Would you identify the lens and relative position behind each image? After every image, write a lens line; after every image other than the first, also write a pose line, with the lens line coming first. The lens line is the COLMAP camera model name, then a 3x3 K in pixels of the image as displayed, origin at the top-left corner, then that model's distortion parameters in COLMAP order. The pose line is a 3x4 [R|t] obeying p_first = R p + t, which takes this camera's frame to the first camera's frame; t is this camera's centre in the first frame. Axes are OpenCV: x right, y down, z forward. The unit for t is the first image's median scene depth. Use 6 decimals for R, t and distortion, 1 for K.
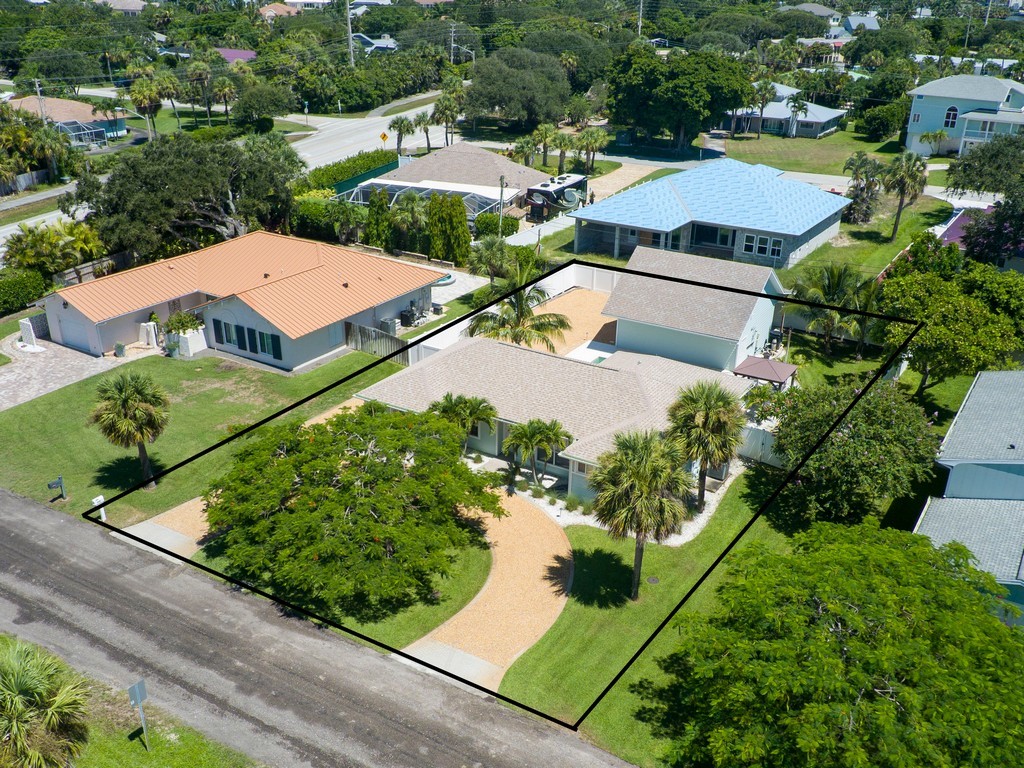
lens RADIAL K [[999.7, 0, 512.0], [0, 999.7, 384.0], [0, 0, 1]] dist [0.039469, -0.003342]
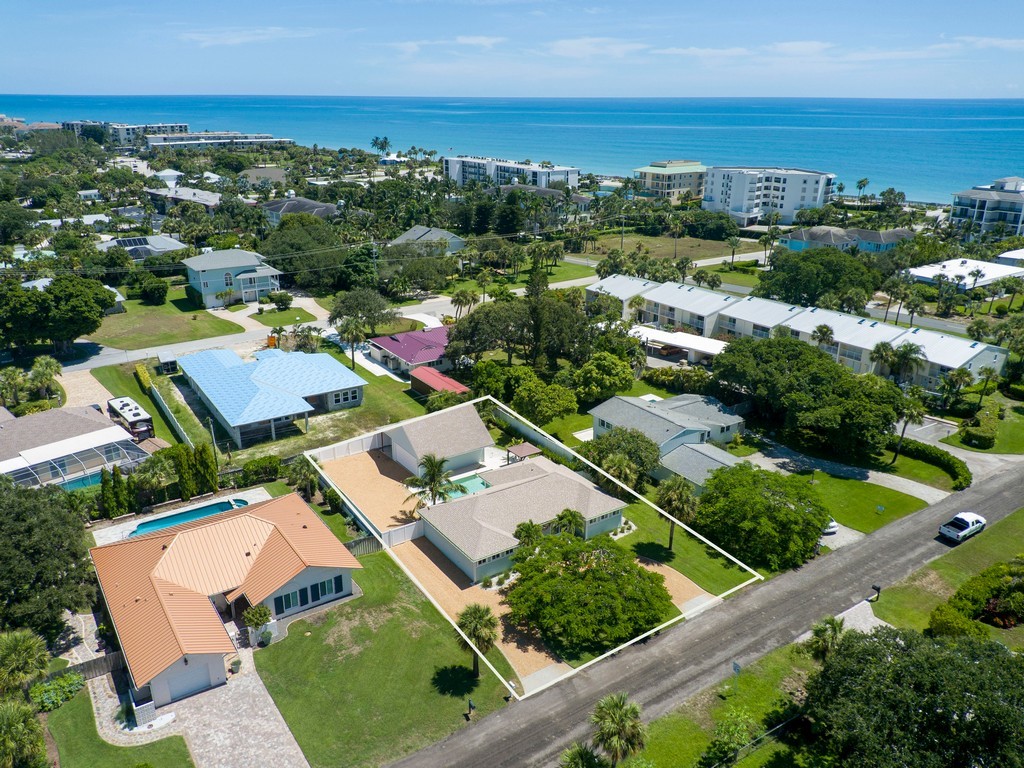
lens RADIAL K [[785.2, 0, 528.0], [0, 785.2, 385.1], [0, 0, 1]] dist [0.106718, -0.174645]
pose [[0.394406, -0.329305, 0.857906, -1.415441], [0.358253, 0.914818, 0.186450, -0.573947], [-0.846226, 0.233810, 0.478784, 0.316620]]
